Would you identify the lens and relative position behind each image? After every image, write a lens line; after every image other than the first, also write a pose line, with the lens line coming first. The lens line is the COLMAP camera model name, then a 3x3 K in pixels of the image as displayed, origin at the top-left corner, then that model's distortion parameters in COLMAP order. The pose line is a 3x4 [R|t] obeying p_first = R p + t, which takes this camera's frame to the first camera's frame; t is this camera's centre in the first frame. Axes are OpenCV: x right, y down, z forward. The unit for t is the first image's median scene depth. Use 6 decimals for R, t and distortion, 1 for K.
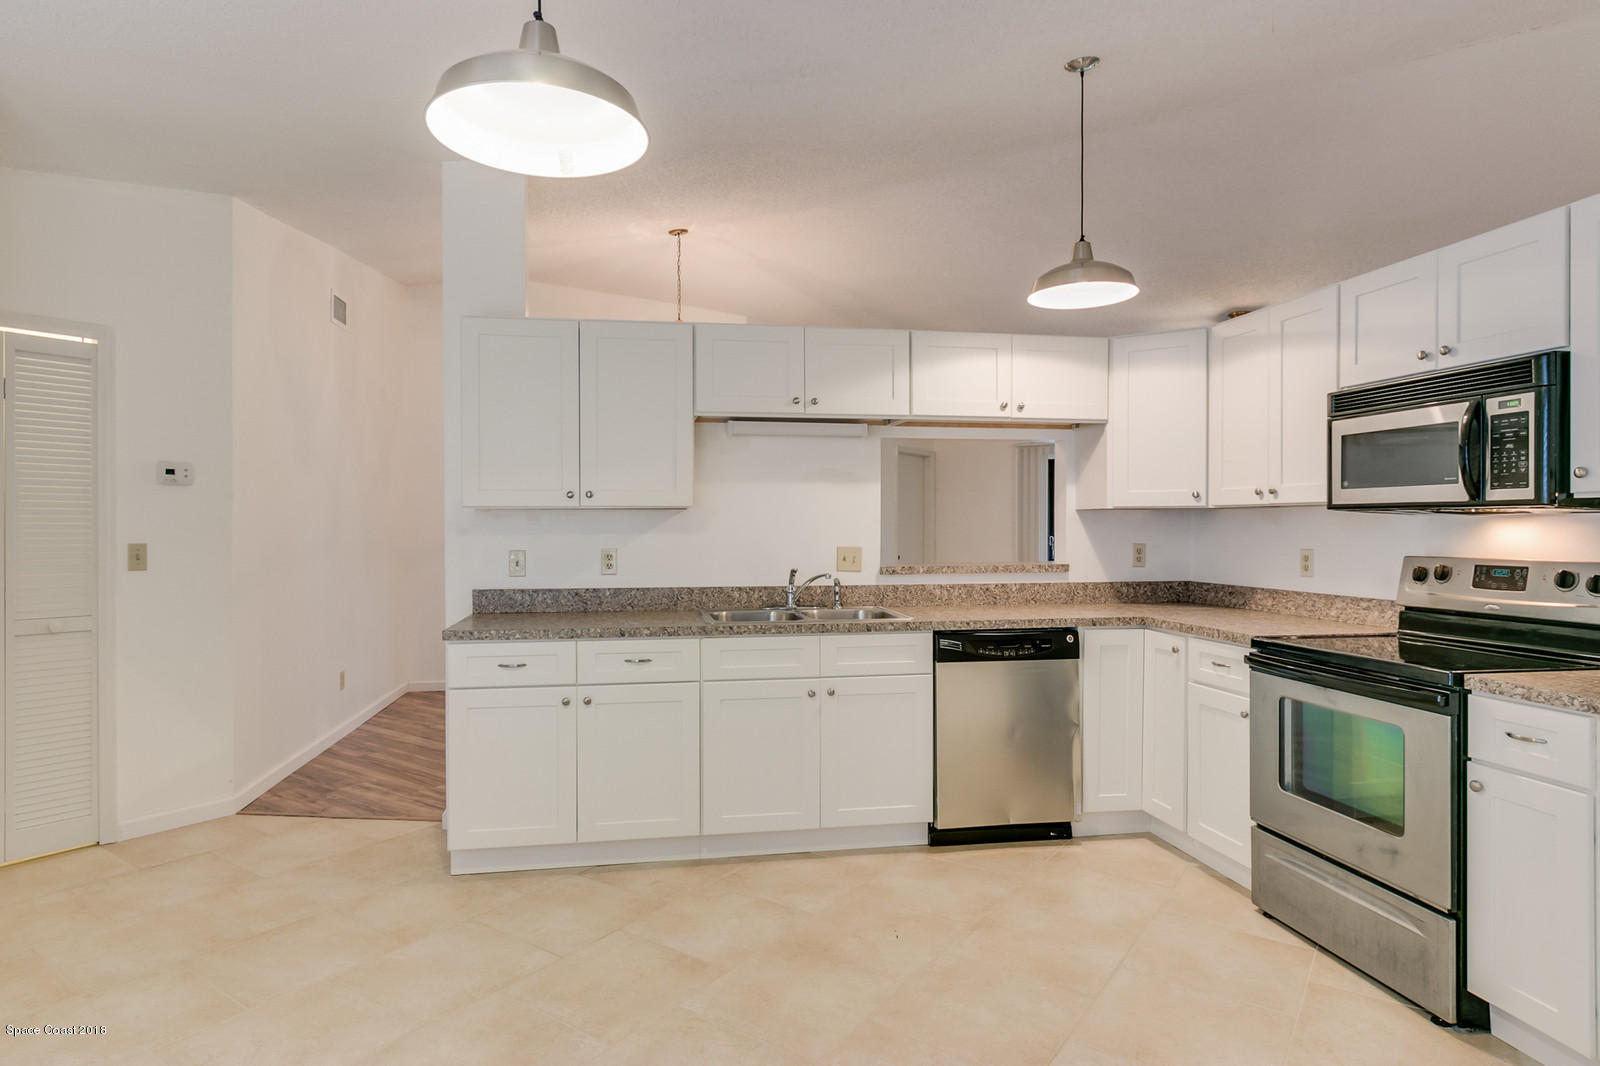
lens RADIAL K [[903.8, 0, 807.1], [0, 903.8, 531.9], [0, 0, 1]] dist [0.000207, -0.000859]
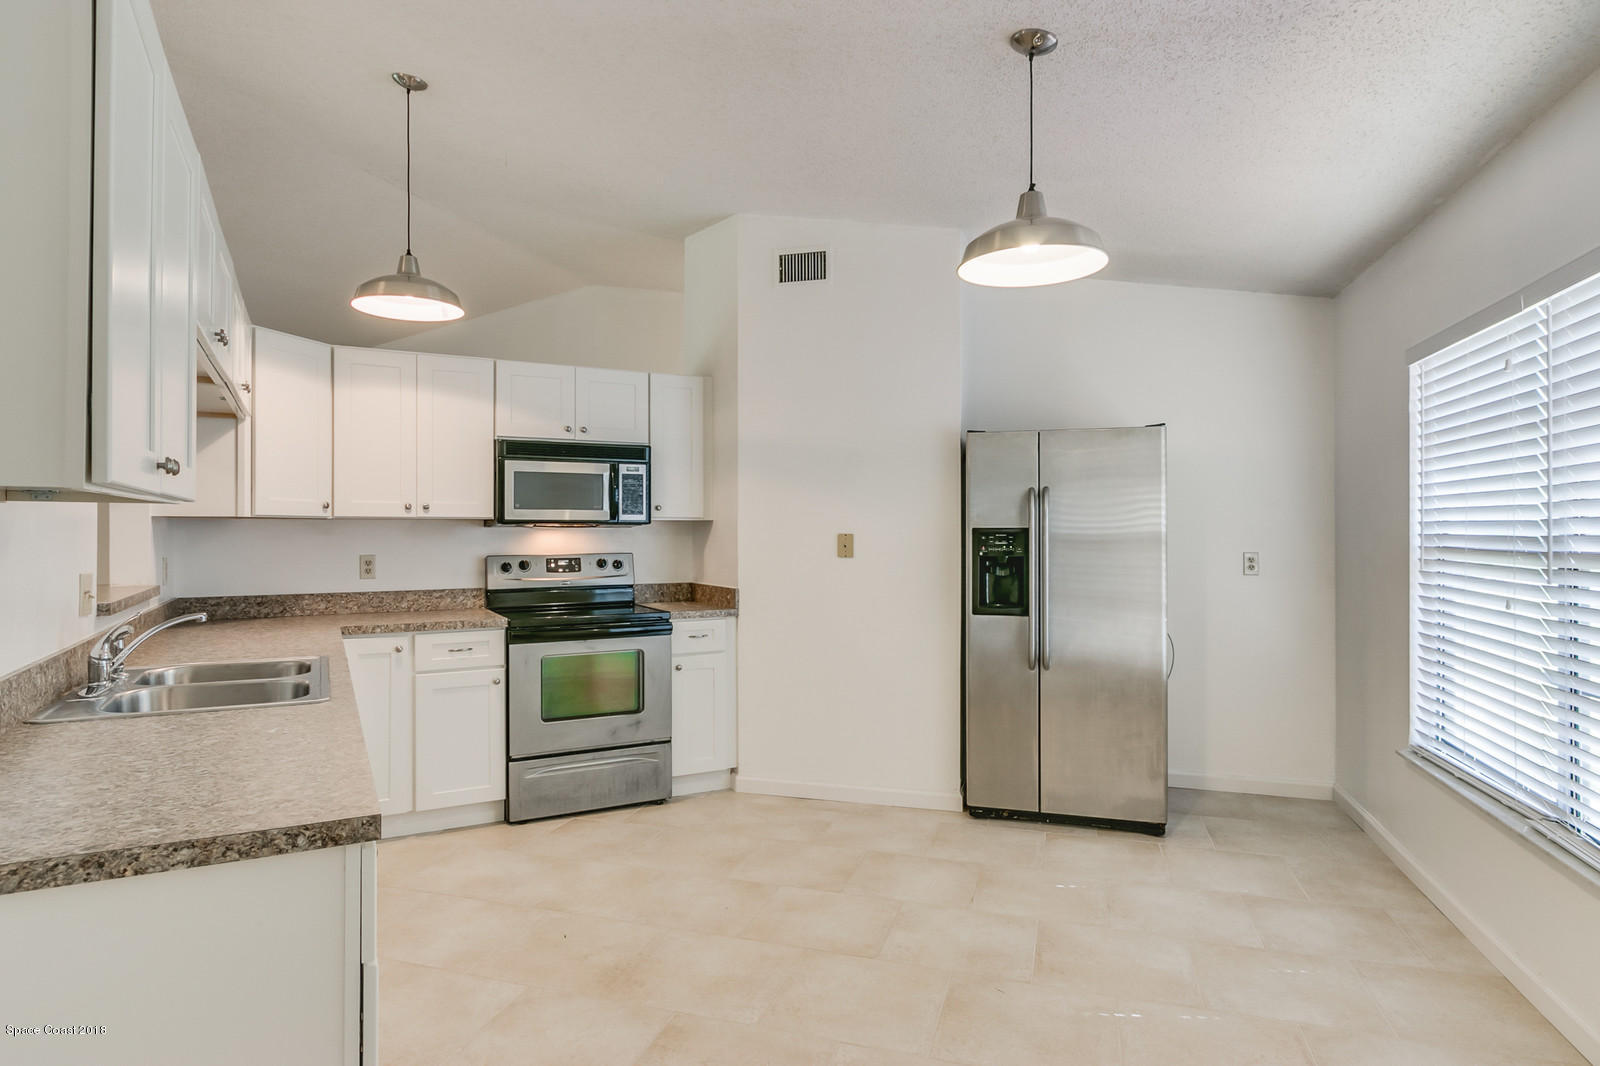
lens RADIAL K [[873.8, 0, 779.4], [0, 873.8, 532.4], [0, 0, 1]] dist [0.002329, 0.000325]
pose [[-0.280817, 0.000829, 0.959761, -0.722760], [0.010509, 0.999942, 0.002211, -0.007908], [-0.959704, 0.010707, -0.280810, 0.842116]]
